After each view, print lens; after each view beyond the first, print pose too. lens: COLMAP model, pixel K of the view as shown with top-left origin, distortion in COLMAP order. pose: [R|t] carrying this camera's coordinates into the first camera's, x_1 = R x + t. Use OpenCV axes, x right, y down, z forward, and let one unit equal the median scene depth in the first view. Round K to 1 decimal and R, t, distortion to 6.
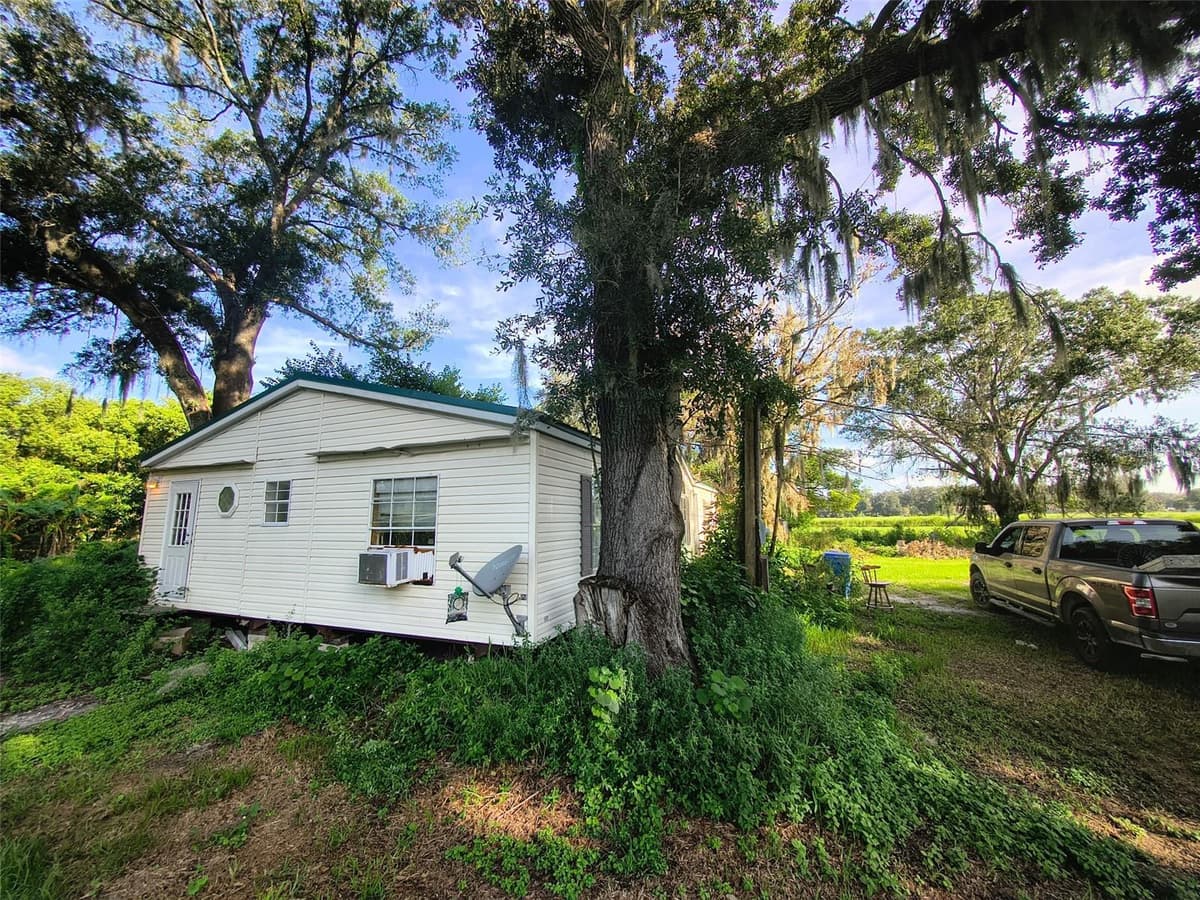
lens RADIAL K [[448.7, 0, 598.3], [0, 448.7, 447.8], [0, 0, 1]] dist [-0.003158, 0.000336]
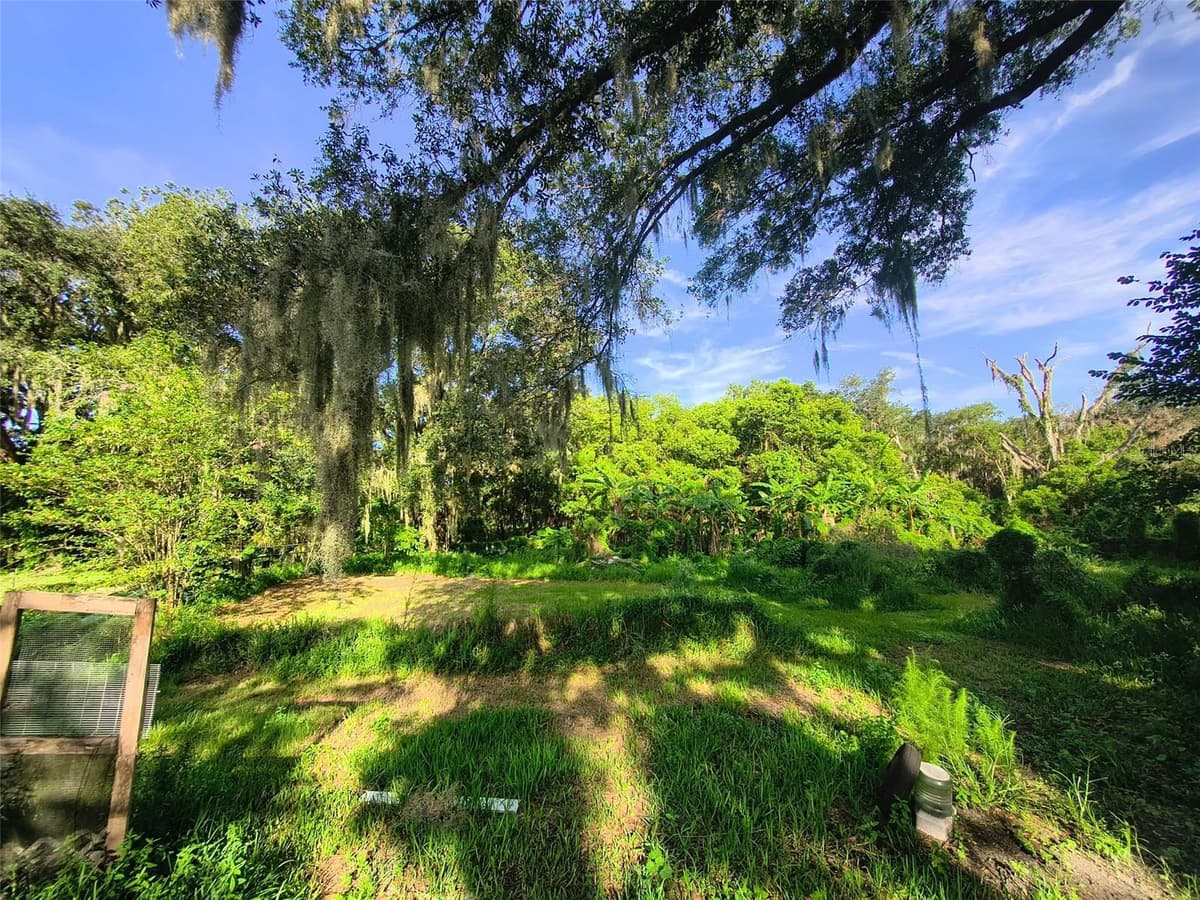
lens RADIAL K [[448.7, 0, 597.3], [0, 448.7, 448.3], [0, 0, 1]] dist [-0.003158, 0.000336]
pose [[0.589439, -0.115854, -0.799462, -1.537289], [0.135535, 0.989817, -0.043510, 0.060821], [0.796362, -0.082708, 0.599138, 0.538826]]
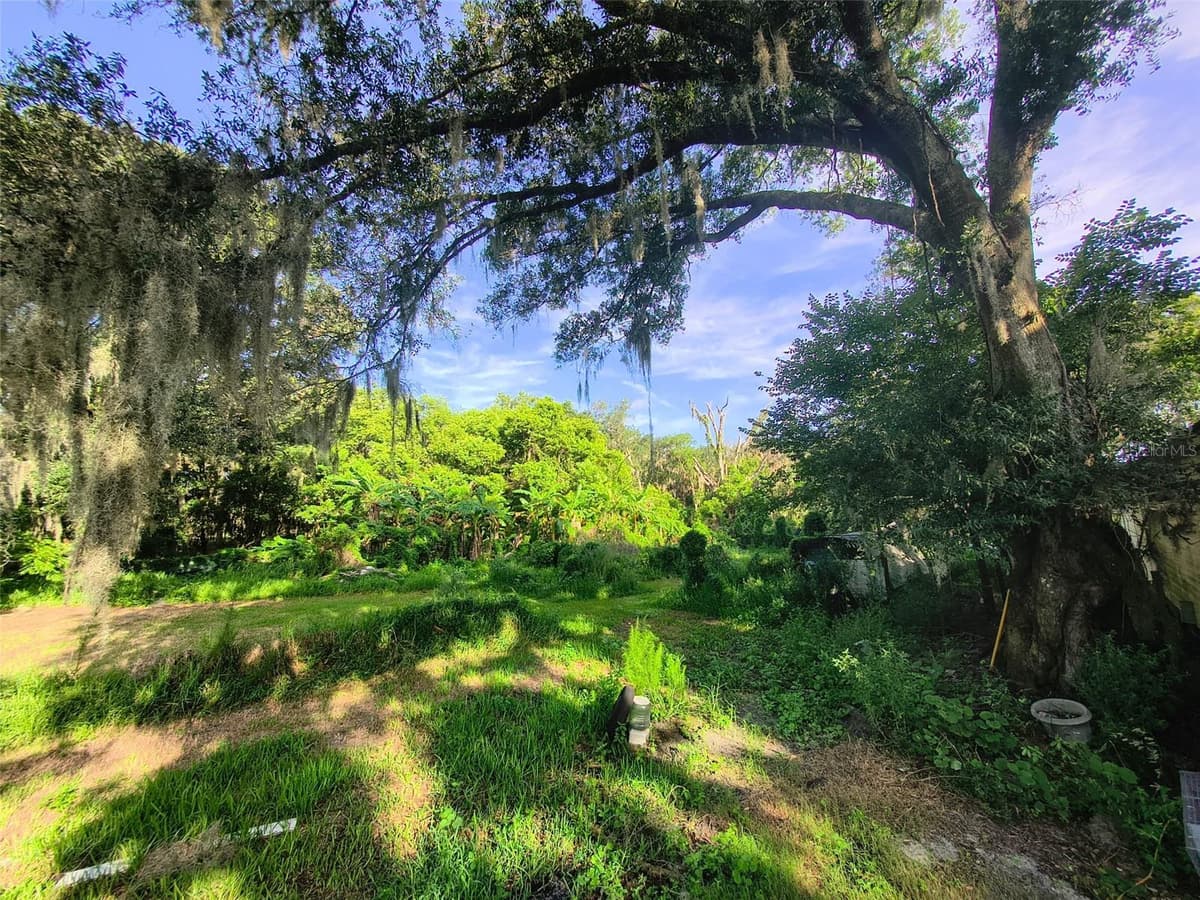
lens RADIAL K [[448.7, 0, 597.1], [0, 448.7, 449.2], [0, 0, 1]] dist [-0.003158, 0.000336]
pose [[0.914610, -0.063825, -0.399268, -1.505860], [0.071886, 0.997399, 0.005232, 0.029754], [0.397895, -0.033487, 0.916819, 0.428065]]
